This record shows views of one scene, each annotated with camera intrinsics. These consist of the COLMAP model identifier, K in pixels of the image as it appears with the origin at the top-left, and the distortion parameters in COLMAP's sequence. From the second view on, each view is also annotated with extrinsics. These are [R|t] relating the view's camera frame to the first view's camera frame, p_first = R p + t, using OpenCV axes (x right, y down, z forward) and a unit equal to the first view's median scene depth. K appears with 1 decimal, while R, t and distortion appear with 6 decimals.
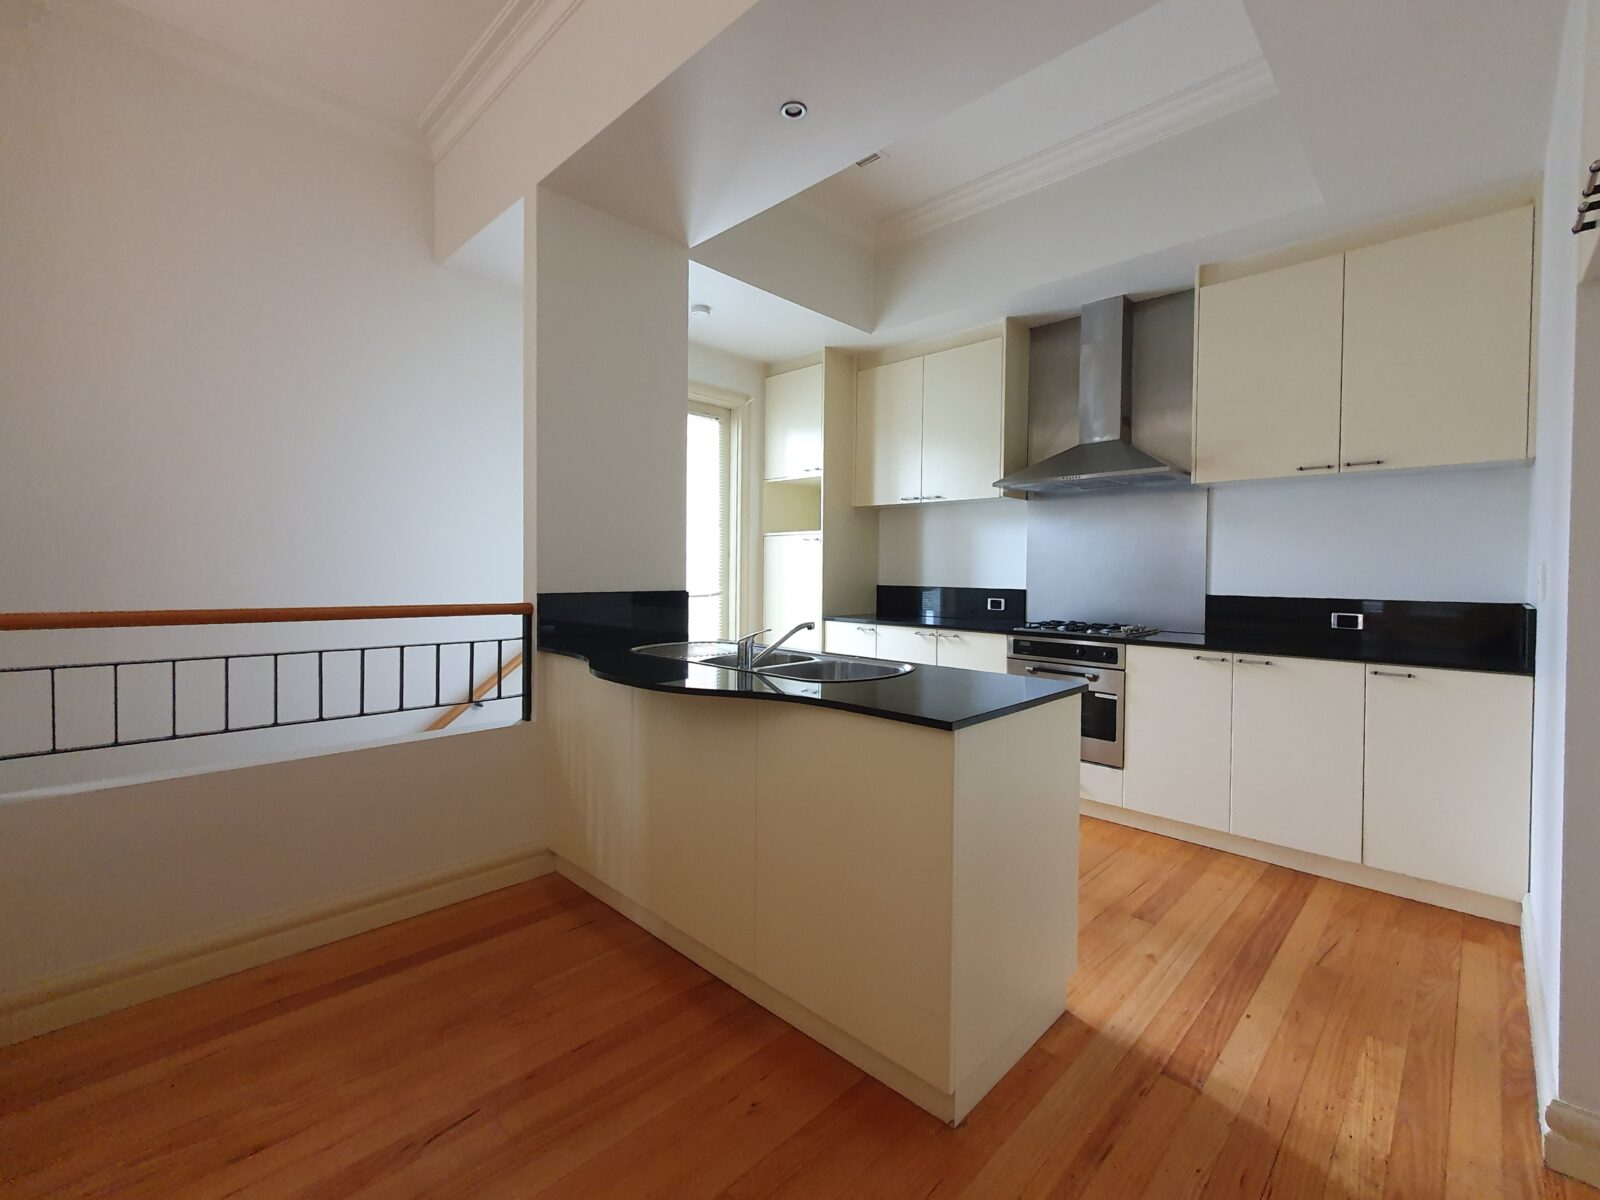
lens RADIAL K [[717.9, 0, 792.4], [0, 717.9, 590.6], [0, 0, 1]] dist [-0.000410, 0.000094]
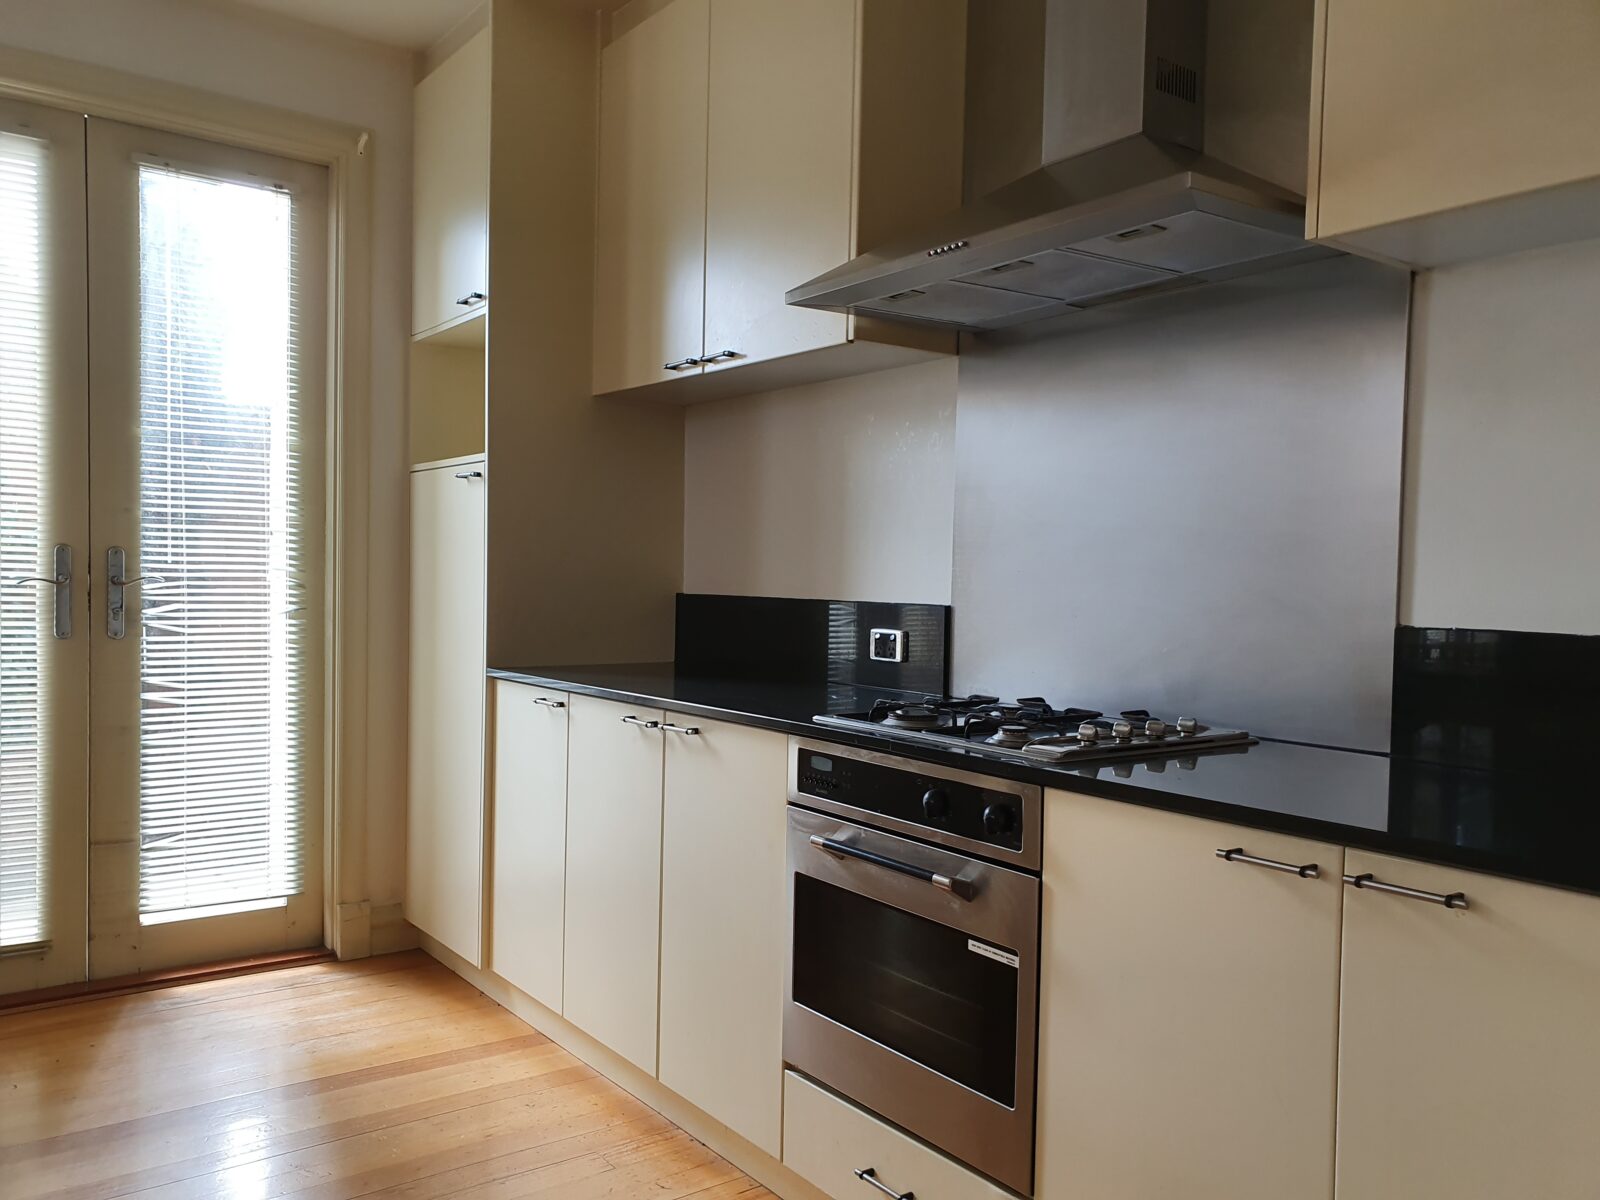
lens RADIAL K [[1250.8, 0, 802.0], [0, 1250.8, 607.1], [0, 0, 1]] dist [0.070784, -0.002437]
pose [[0.984394, 0.011749, -0.175584, 0.361834], [-0.012544, 0.999915, -0.003418, 0.002638], [0.175529, 0.005567, 0.984459, 0.370341]]
